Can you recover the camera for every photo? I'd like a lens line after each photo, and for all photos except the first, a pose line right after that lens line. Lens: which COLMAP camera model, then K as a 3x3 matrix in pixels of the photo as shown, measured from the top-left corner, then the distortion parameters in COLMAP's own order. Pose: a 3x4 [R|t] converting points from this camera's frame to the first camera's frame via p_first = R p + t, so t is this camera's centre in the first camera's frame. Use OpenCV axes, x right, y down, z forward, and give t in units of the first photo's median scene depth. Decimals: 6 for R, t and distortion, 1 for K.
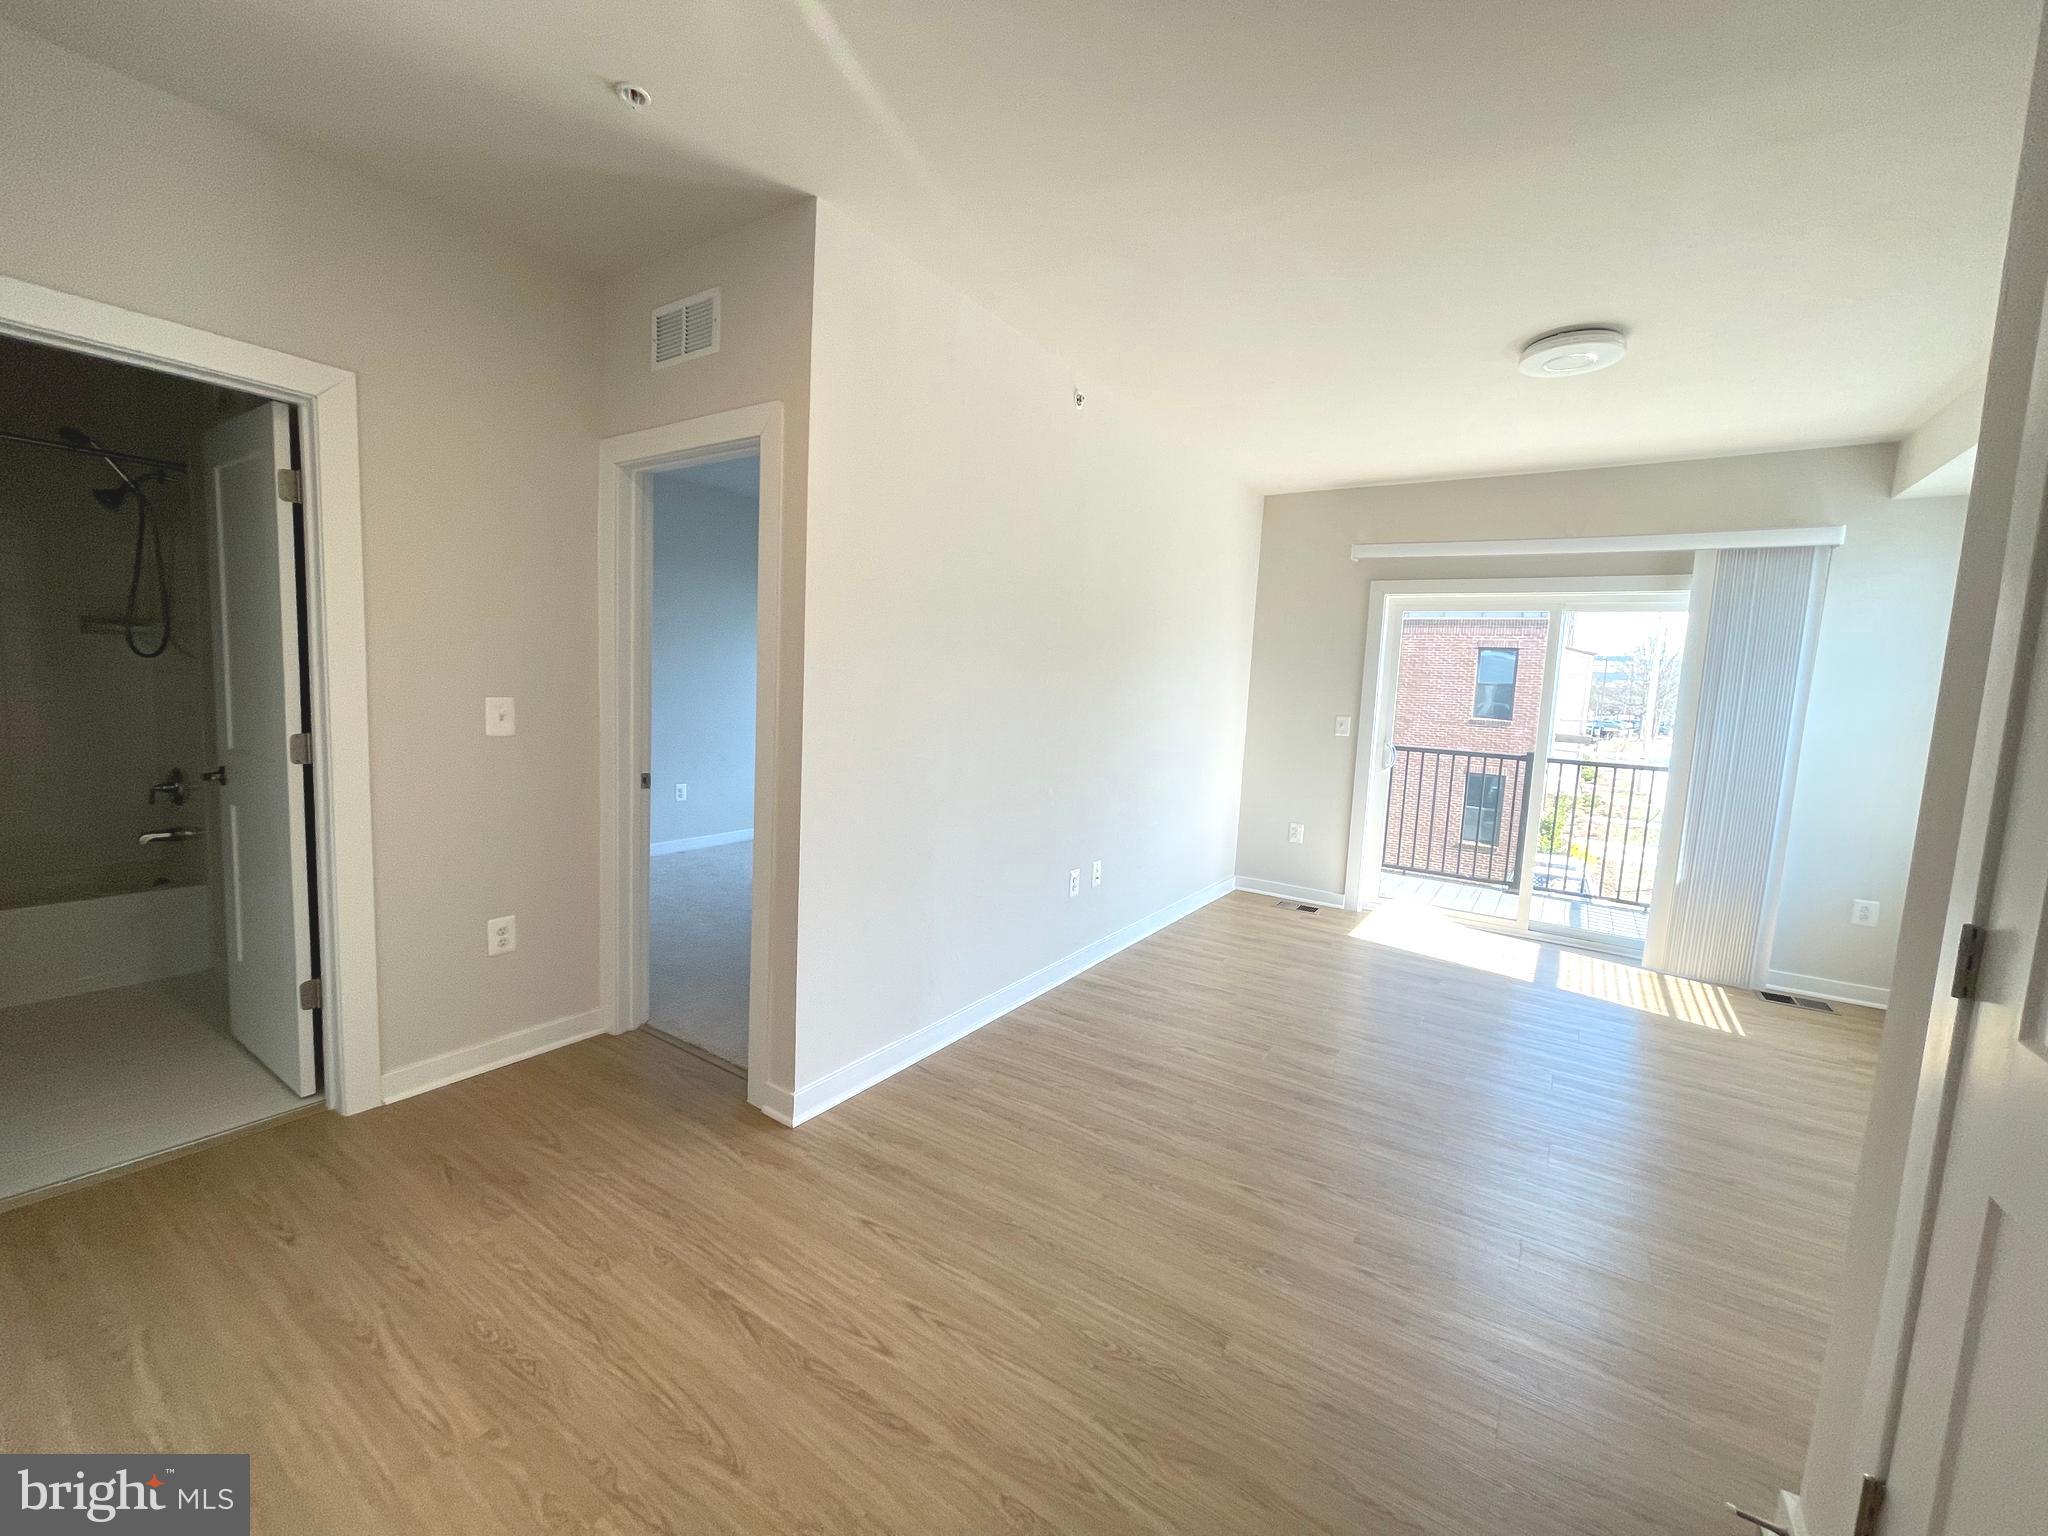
lens RADIAL K [[822.9, 0, 1017.9], [0, 822.9, 760.1], [0, 0, 1]] dist [-0.003057, -0.000427]
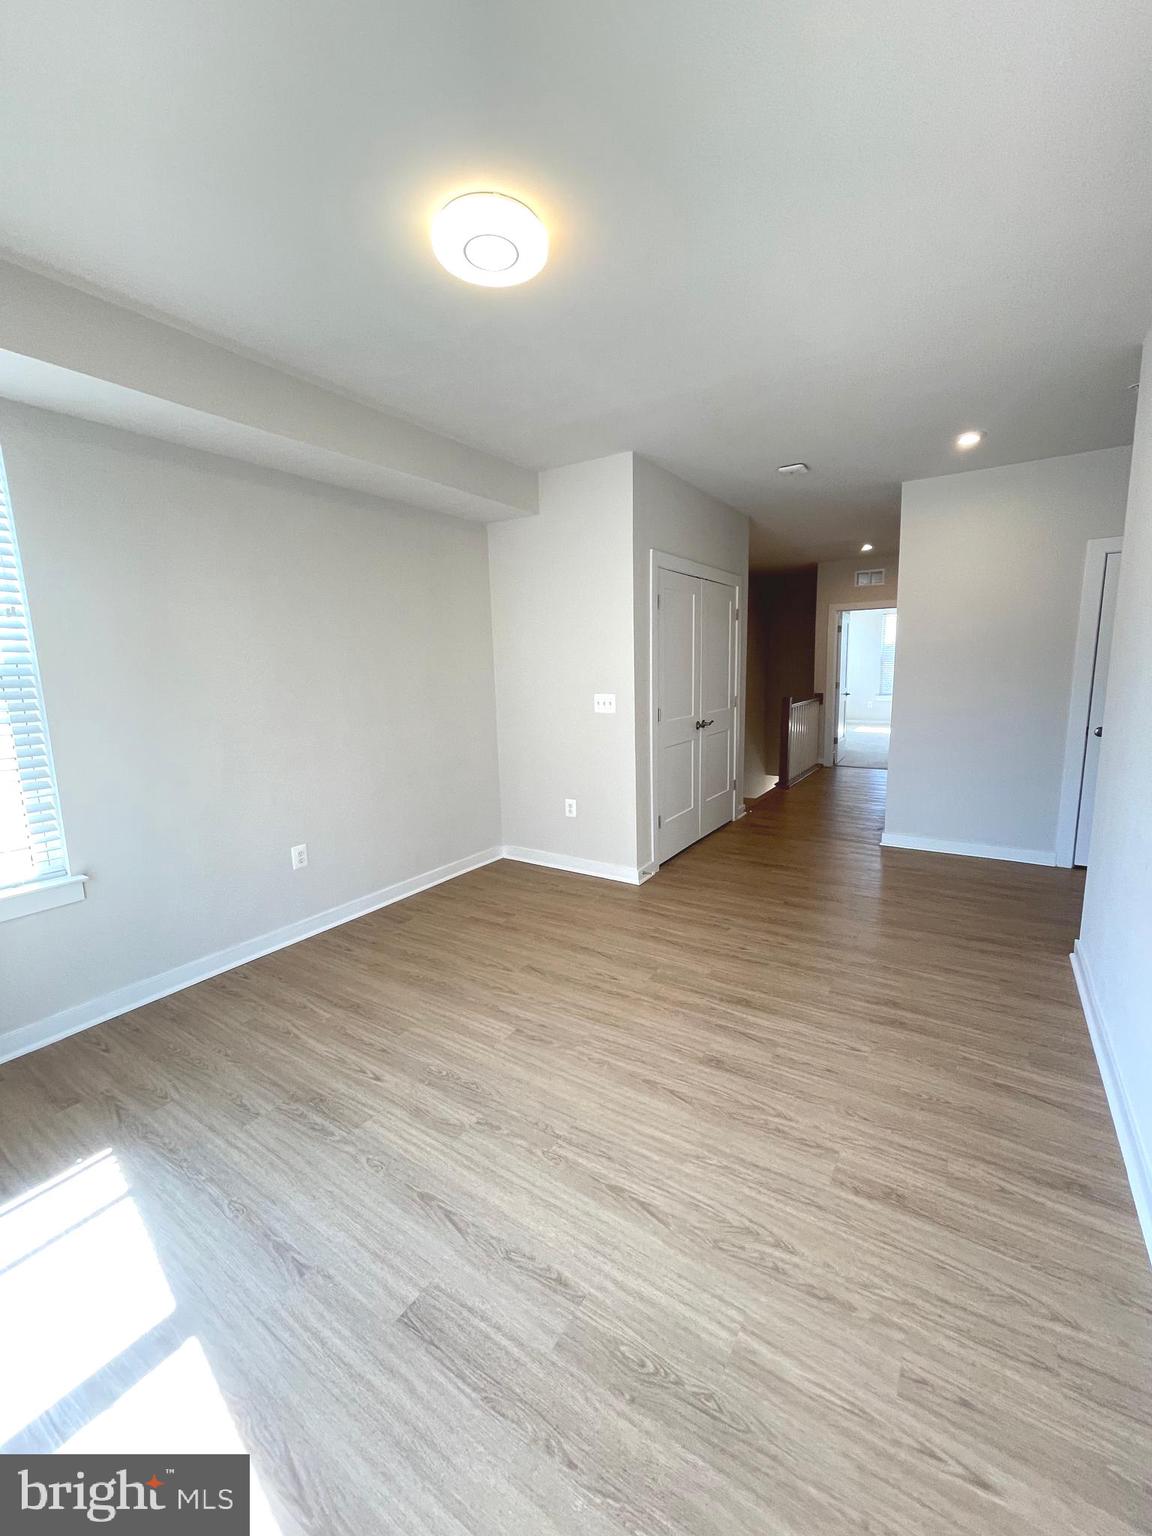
lens RADIAL K [[617.2, 0, 578.4], [0, 617.2, 763.8], [0, 0, 1]] dist [-0.003057, -0.000427]
pose [[-0.999610, -0.025304, -0.011831, 0.427176], [-0.027451, 0.968277, 0.248368, -0.112128], [0.005171, 0.248596, -0.968594, 1.250951]]
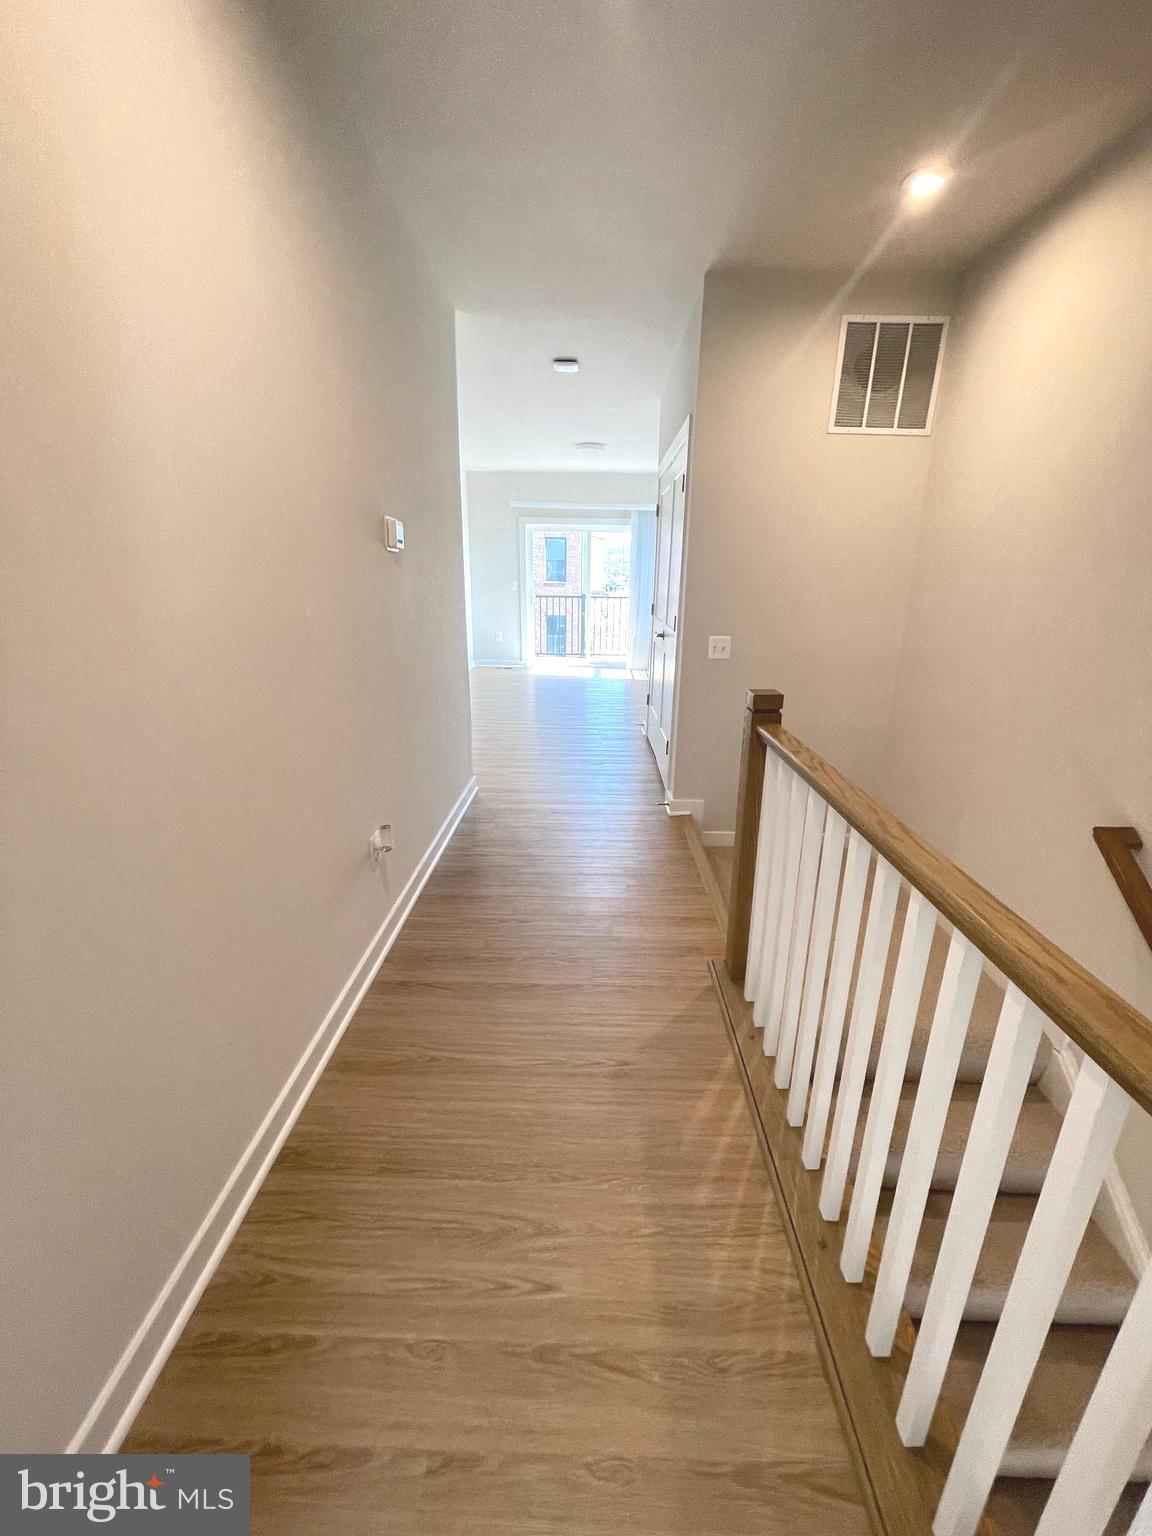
lens RADIAL K [[617.2, 0, 576.0], [0, 617.2, 764.8], [0, 0, 1]] dist [-0.003057, -0.000427]
pose [[0.843670, -0.197075, 0.499383, -0.530442], [0.082219, 0.966643, 0.242571, 0.050964], [-0.530530, -0.163591, 0.831731, -0.760577]]
